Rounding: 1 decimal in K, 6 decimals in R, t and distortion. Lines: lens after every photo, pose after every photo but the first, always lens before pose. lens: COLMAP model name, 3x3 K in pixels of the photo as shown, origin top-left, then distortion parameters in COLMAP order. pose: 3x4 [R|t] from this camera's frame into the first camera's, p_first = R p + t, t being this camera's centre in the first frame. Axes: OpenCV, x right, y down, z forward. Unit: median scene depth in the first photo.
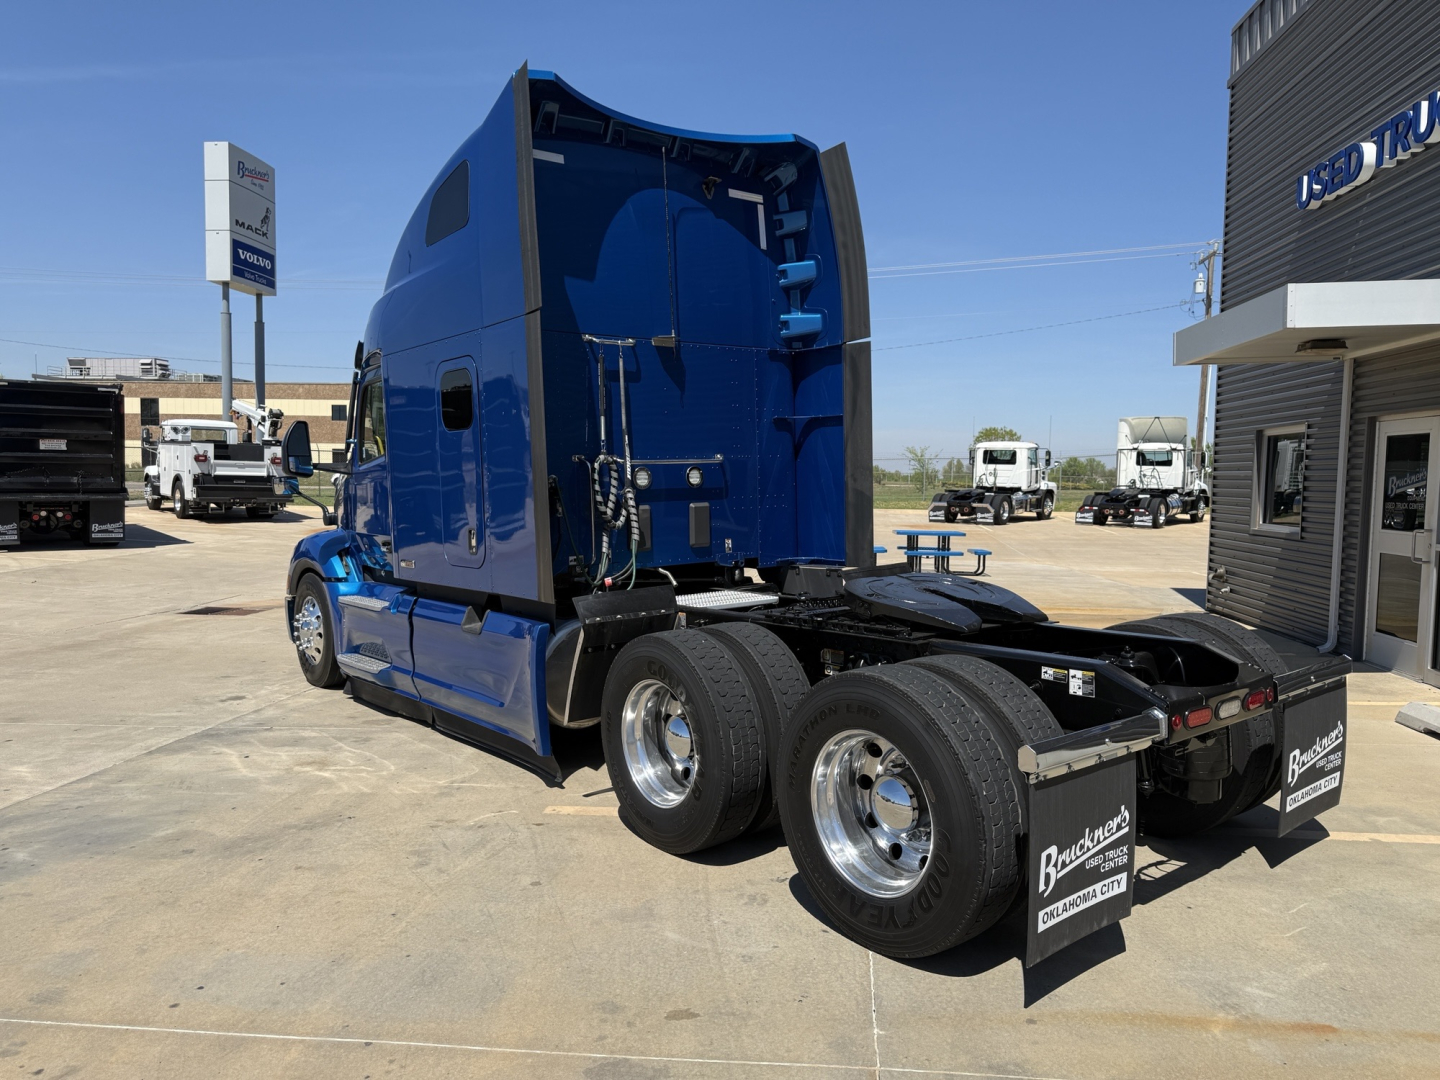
lens RADIAL K [[1026.3, 0, 719.0], [0, 1026.3, 547.6], [0, 0, 1]] dist [0.000639, -0.001750]
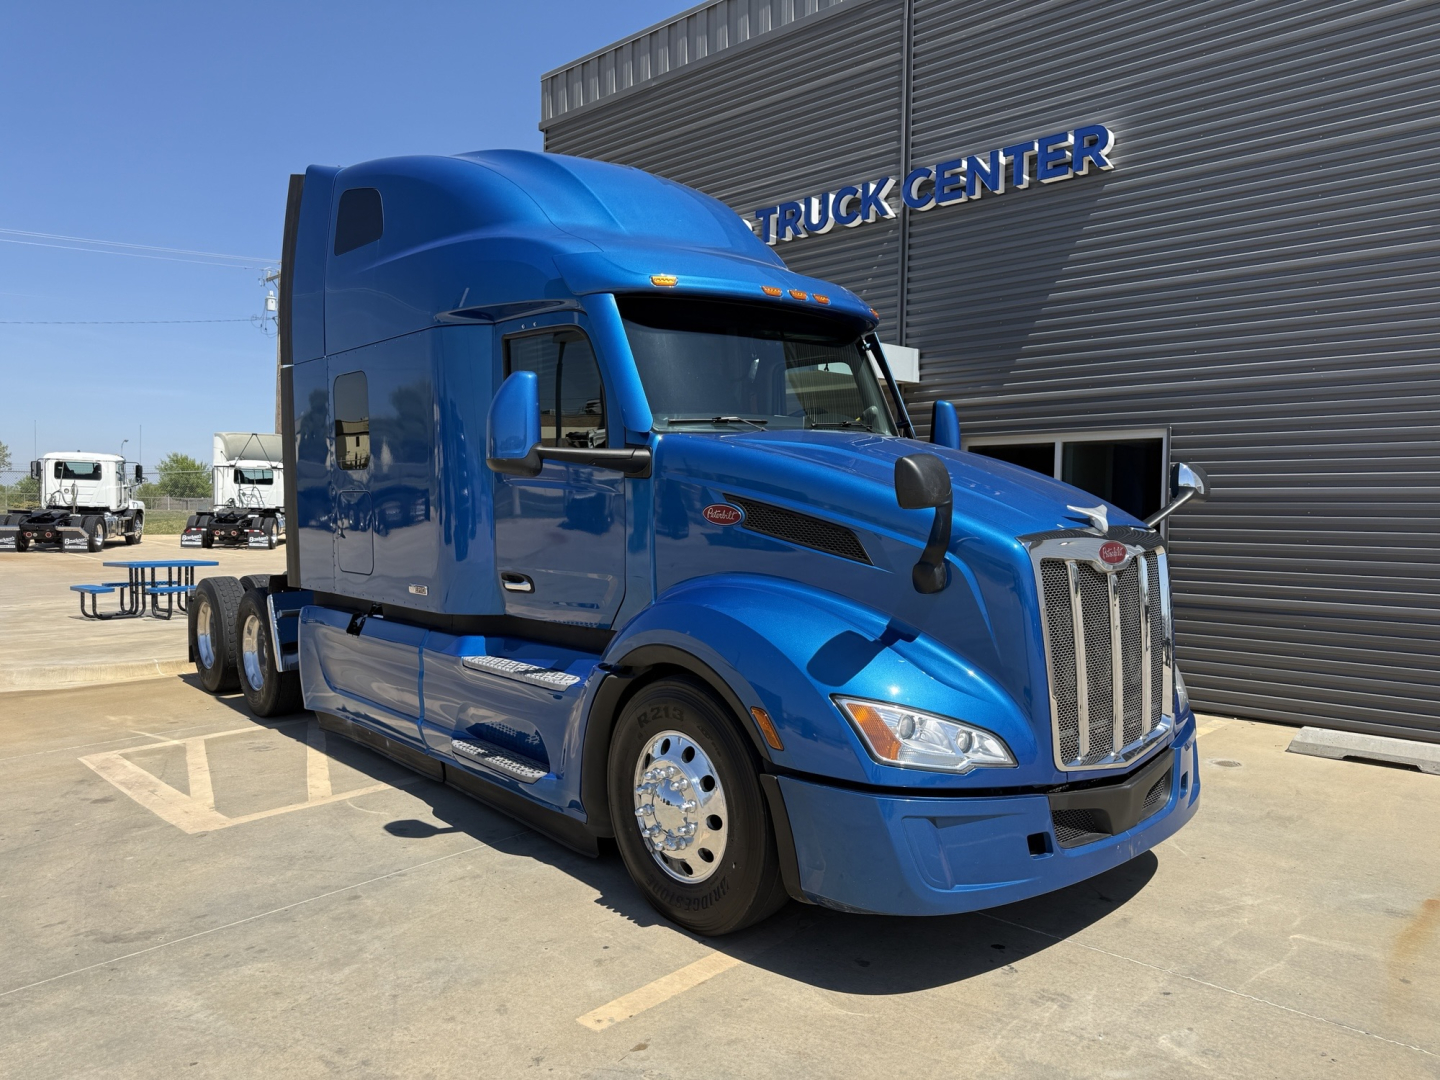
lens RADIAL K [[1026.3, 0, 720.7], [0, 1026.3, 539.8], [0, 0, 1]] dist [0.000639, -0.001750]
pose [[0.582716, -0.027388, 0.812214, -0.101154], [0.049248, 0.998785, -0.001653, -0.005129], [-0.811182, 0.040963, 0.583357, 0.092478]]
